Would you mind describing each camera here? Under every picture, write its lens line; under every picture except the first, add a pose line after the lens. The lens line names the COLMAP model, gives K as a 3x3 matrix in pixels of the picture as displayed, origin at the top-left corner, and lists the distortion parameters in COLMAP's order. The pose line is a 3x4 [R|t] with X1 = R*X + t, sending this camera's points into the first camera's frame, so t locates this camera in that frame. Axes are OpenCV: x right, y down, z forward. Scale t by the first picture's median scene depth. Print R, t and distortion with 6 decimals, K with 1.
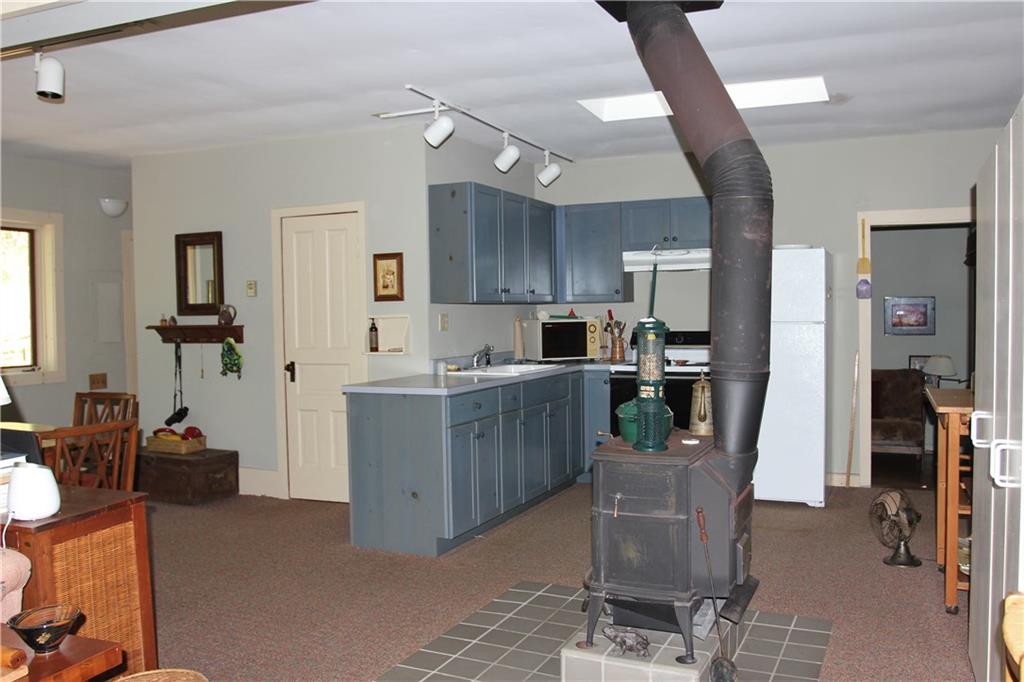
lens RADIAL K [[888.1, 0, 512.0], [0, 888.1, 341.0], [0, 0, 1]] dist [-0.088052, 0.099974]
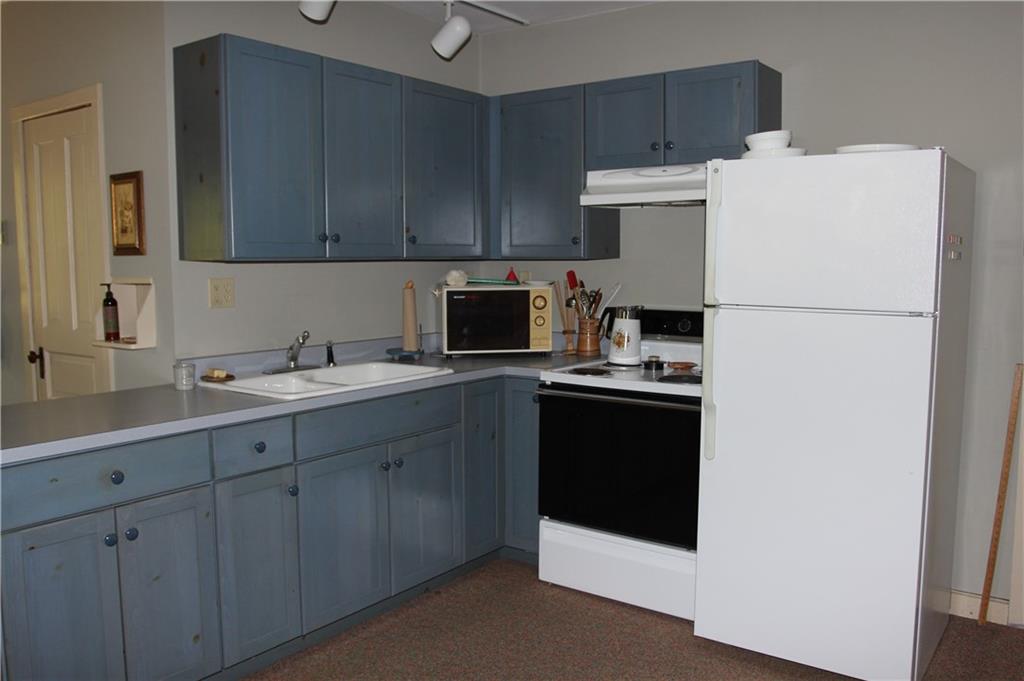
lens RADIAL K [[814.6, 0, 512.0], [0, 814.6, 340.5], [0, 0, 1]] dist [-0.108120, 0.081184]
pose [[0.975306, 0.034611, -0.218128, 0.208123], [-0.019813, 0.997373, 0.069668, -0.028239], [0.219967, -0.063626, 0.973430, 0.497820]]
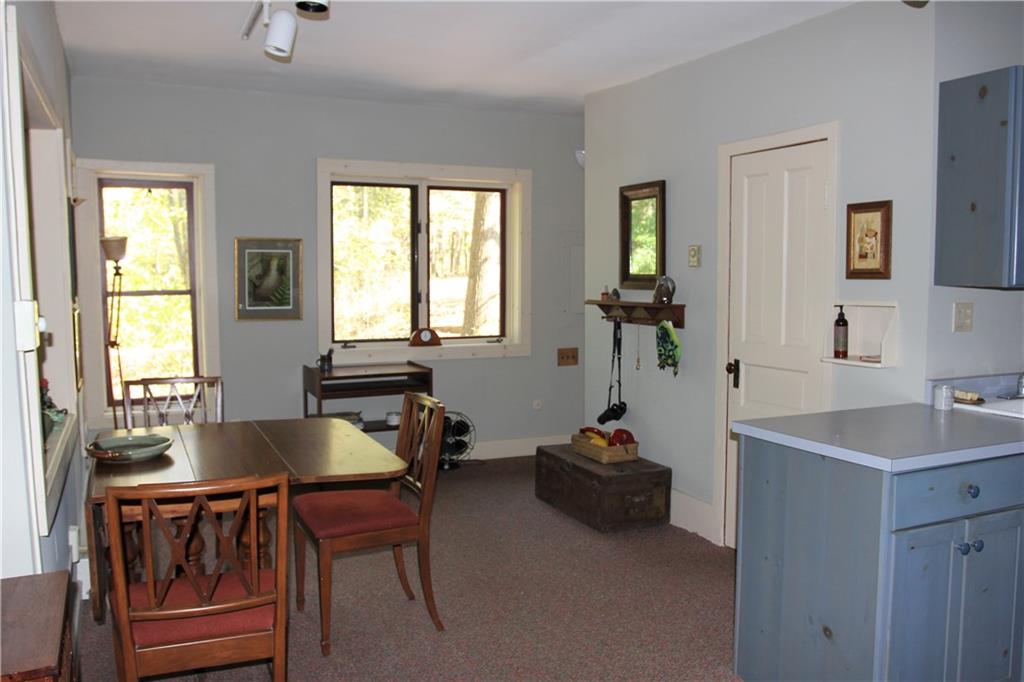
lens RADIAL K [[844.0, 0, 512.0], [0, 844.0, 341.0], [0, 0, 1]] dist [-0.051560, 0.008207]
pose [[0.751589, 0.067155, -0.656205, 0.057551], [-0.027449, 0.997127, 0.070606, -0.033568], [0.659061, -0.035055, 0.751272, 0.361583]]
